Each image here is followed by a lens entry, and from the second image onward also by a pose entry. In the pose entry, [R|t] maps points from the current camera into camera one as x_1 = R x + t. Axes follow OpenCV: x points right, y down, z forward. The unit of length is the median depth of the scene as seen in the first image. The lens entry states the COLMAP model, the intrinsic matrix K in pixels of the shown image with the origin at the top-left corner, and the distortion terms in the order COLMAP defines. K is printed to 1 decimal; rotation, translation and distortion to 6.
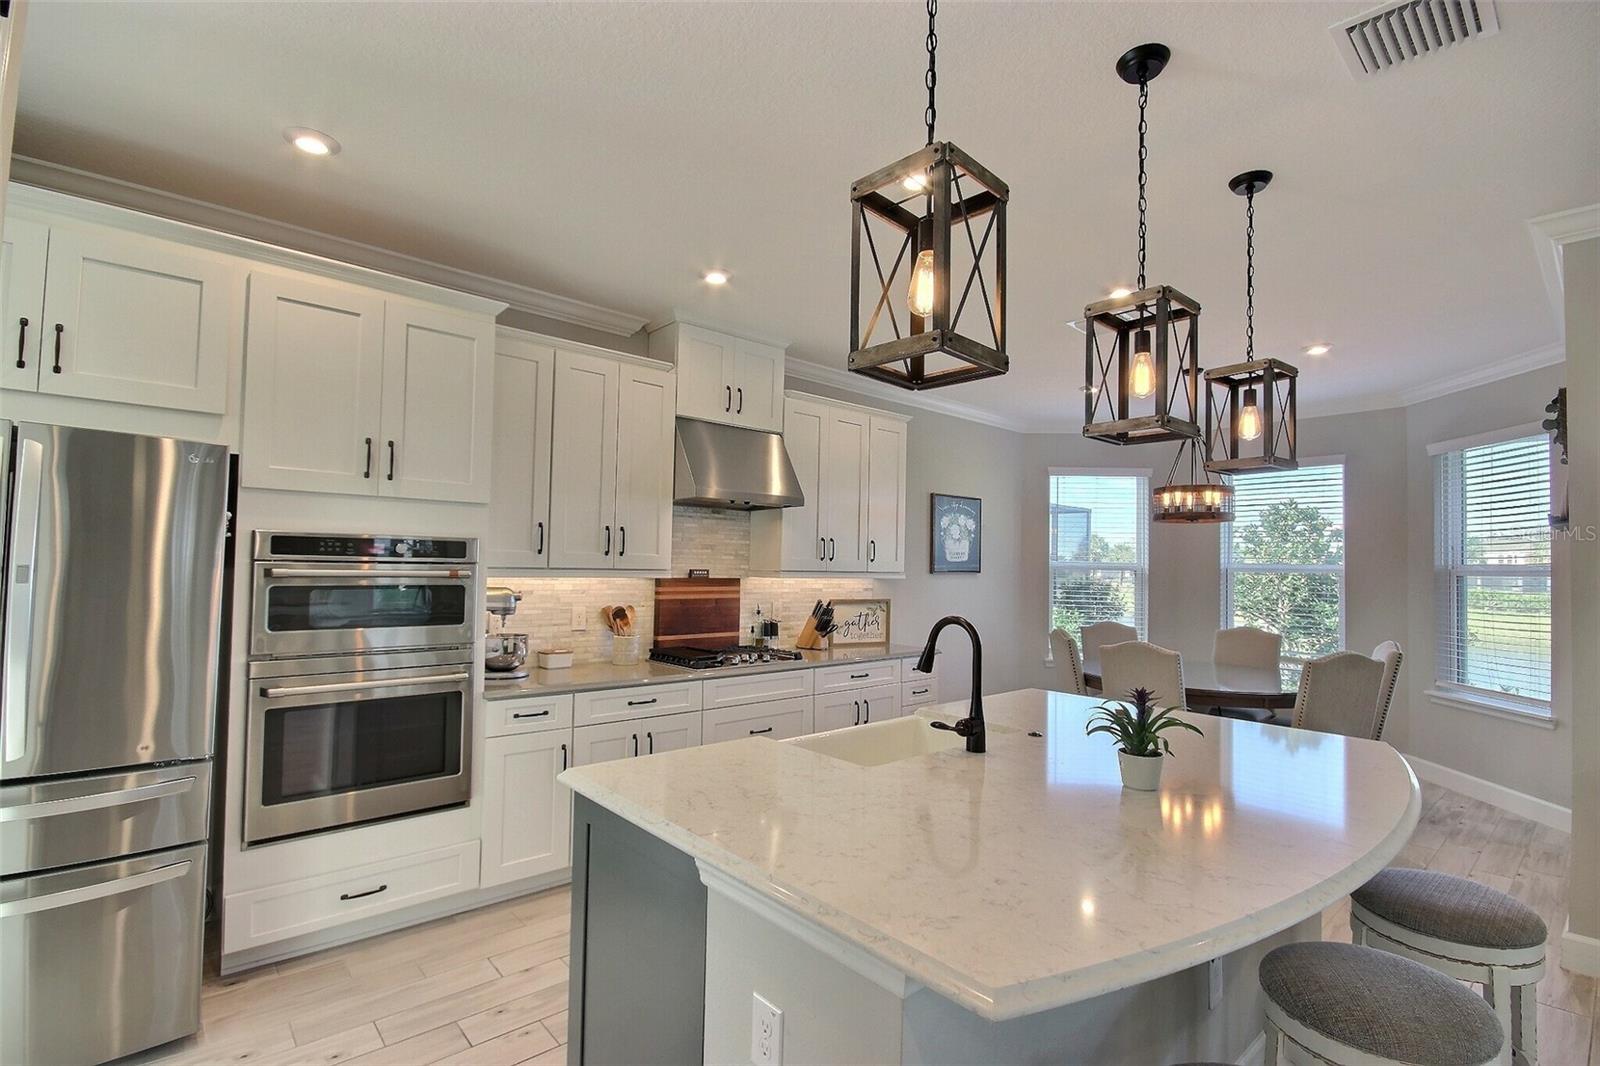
lens RADIAL K [[741.7, 0, 794.2], [0, 741.7, 538.1], [0, 0, 1]] dist [-0.004158, -0.001365]
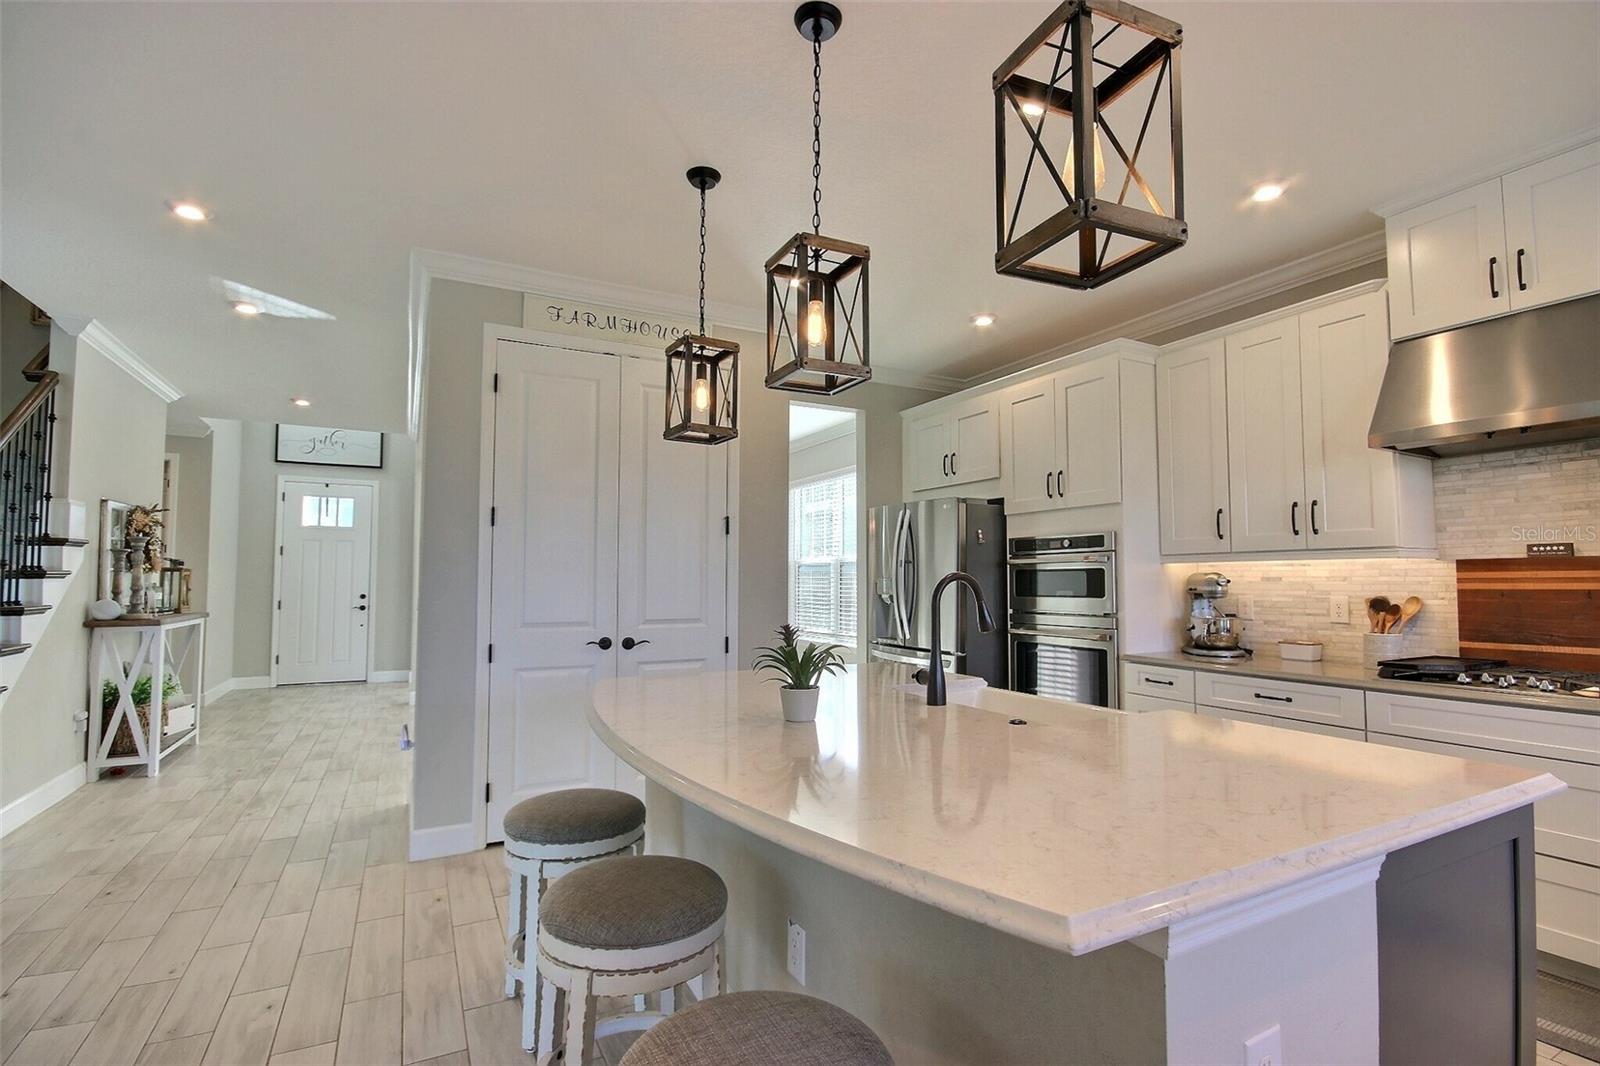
lens RADIAL K [[742.2, 0, 792.8], [0, 742.2, 541.3], [0, 0, 1]] dist [-0.004063, -0.000154]
pose [[-0.236749, -0.070764, -0.968990, 0.704905], [0.032727, 0.996197, -0.080747, 0.077660], [0.971019, -0.050829, -0.233533, 0.581154]]
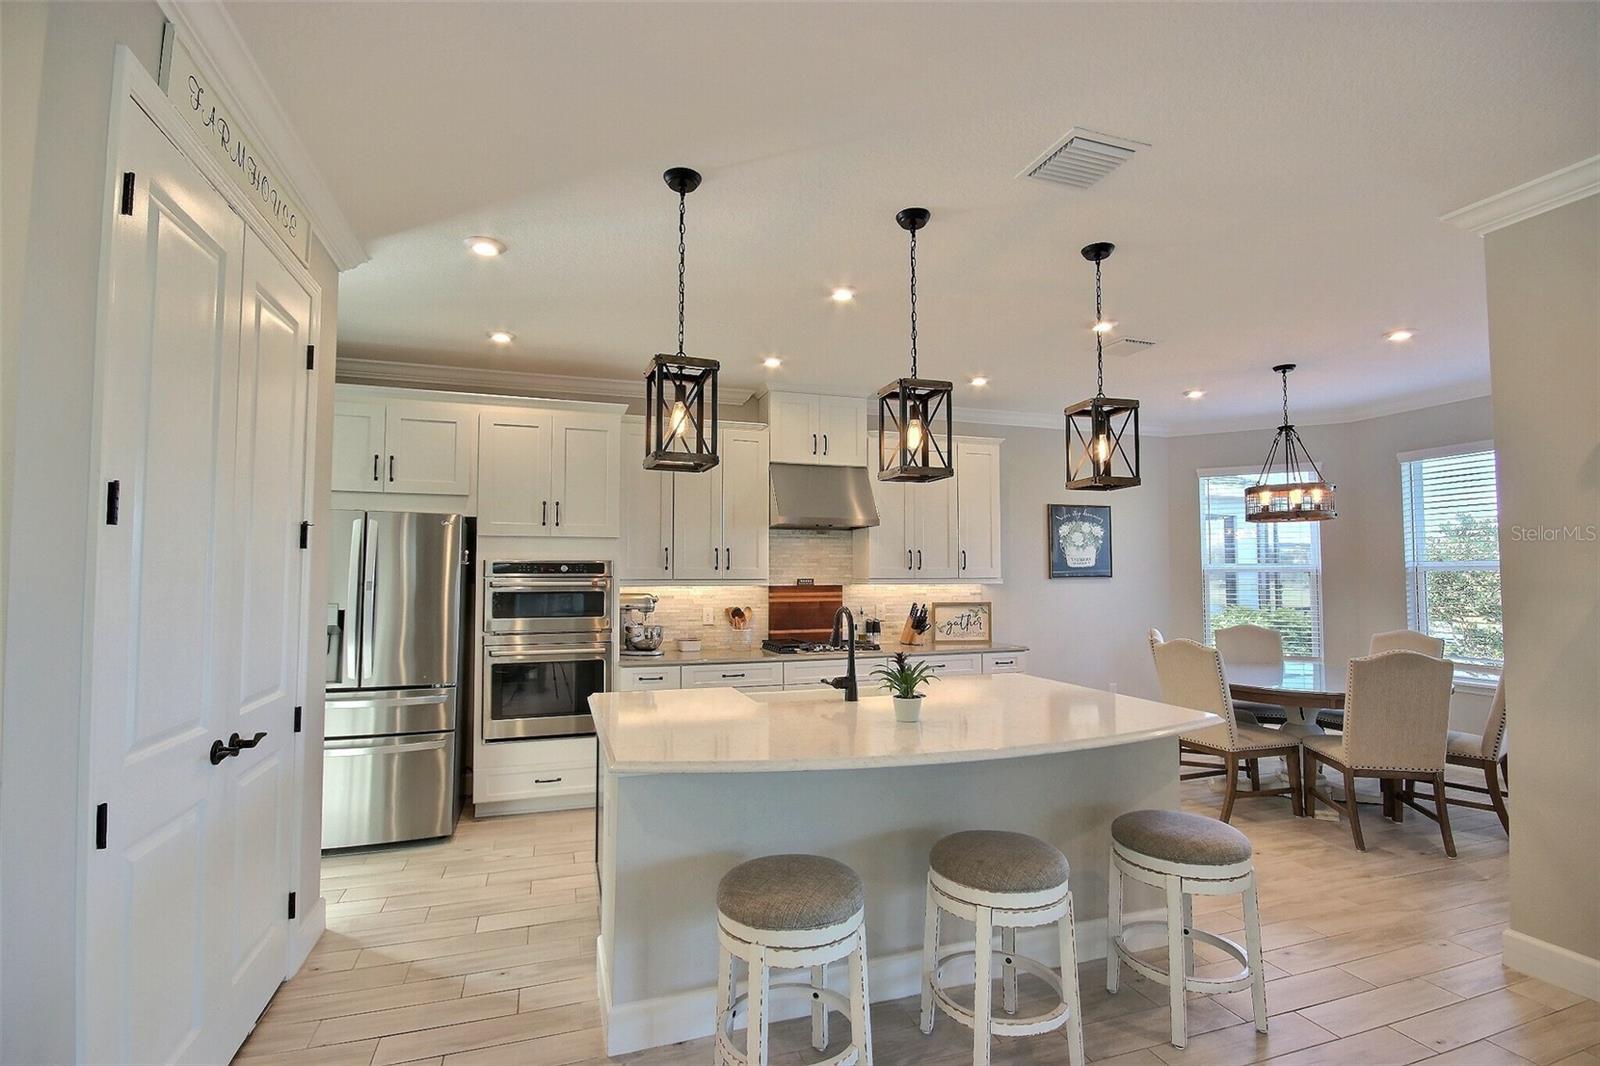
lens RADIAL K [[740.2, 0, 793.5], [0, 740.2, 540.6], [0, 0, 1]] dist [-0.001794, -0.000687]
pose [[0.919812, -0.038996, -0.390418, 0.392639], [0.033735, 0.999224, -0.020327, 0.002165], [0.390908, 0.005527, 0.920413, -0.198975]]
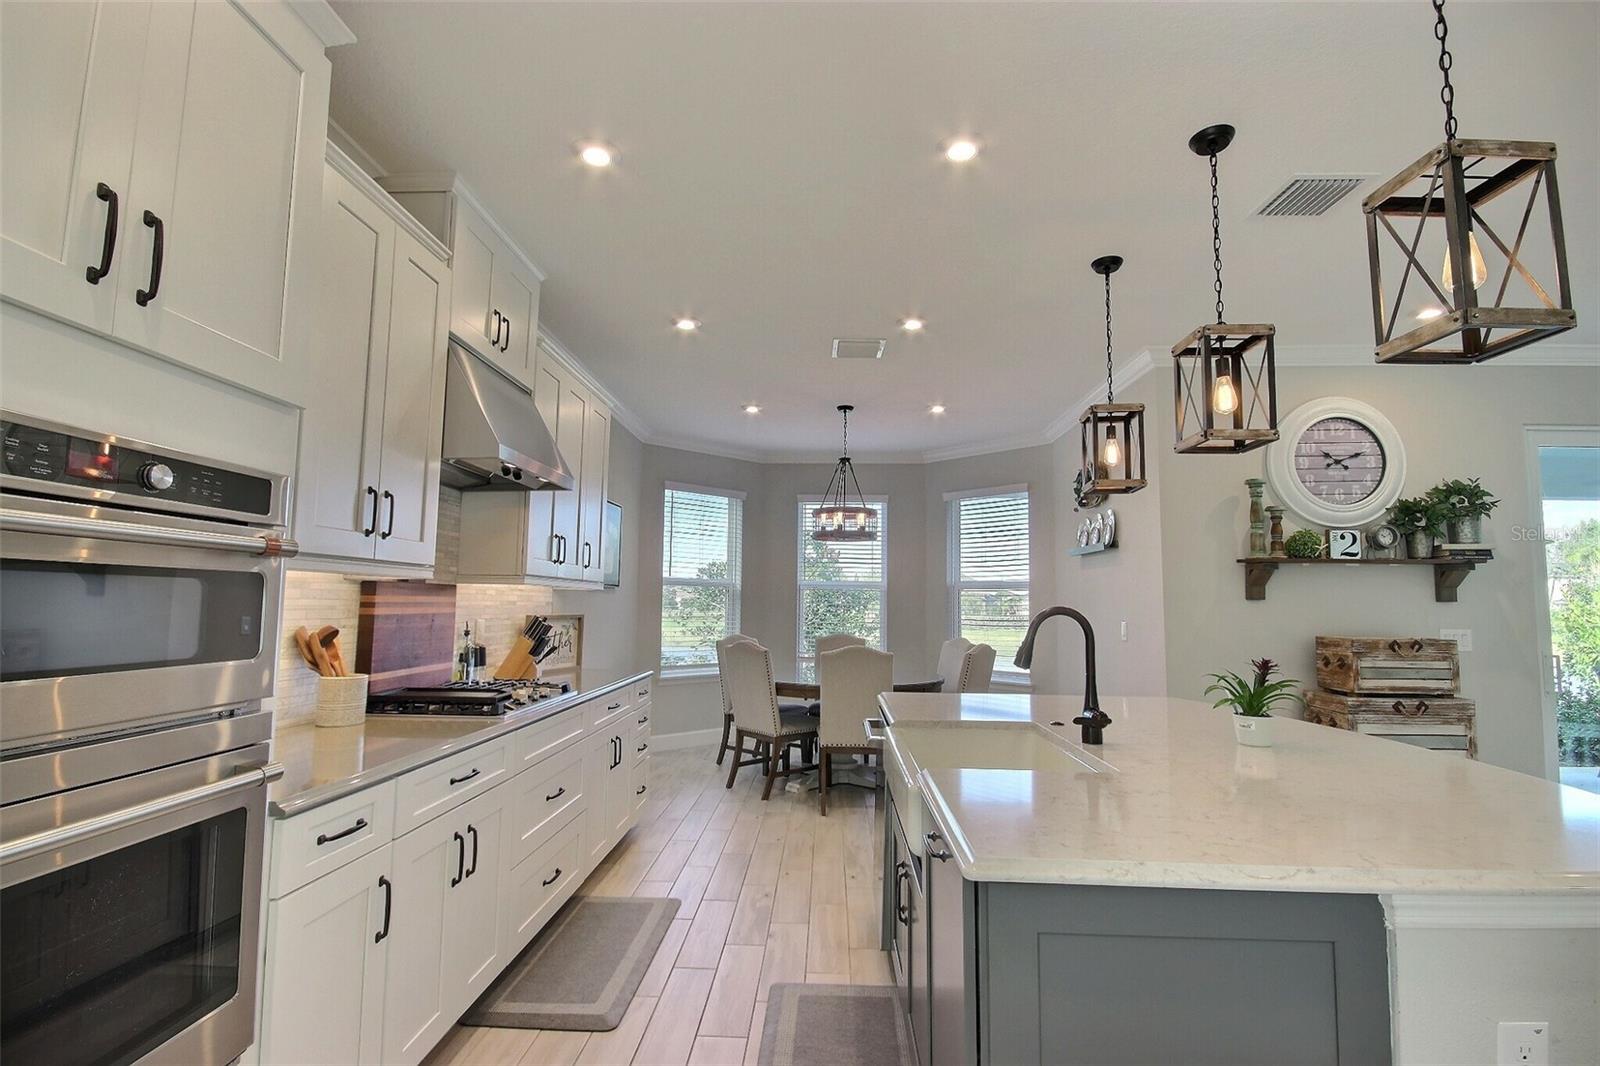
lens RADIAL K [[740.8, 0, 796.1], [0, 740.8, 538.0], [0, 0, 1]] dist [-0.000024, -0.000216]
pose [[0.693173, 0.054557, 0.718703, -0.410153], [-0.027203, 0.998401, -0.049551, 0.041500], [-0.720257, 0.014797, 0.693549, 0.328817]]
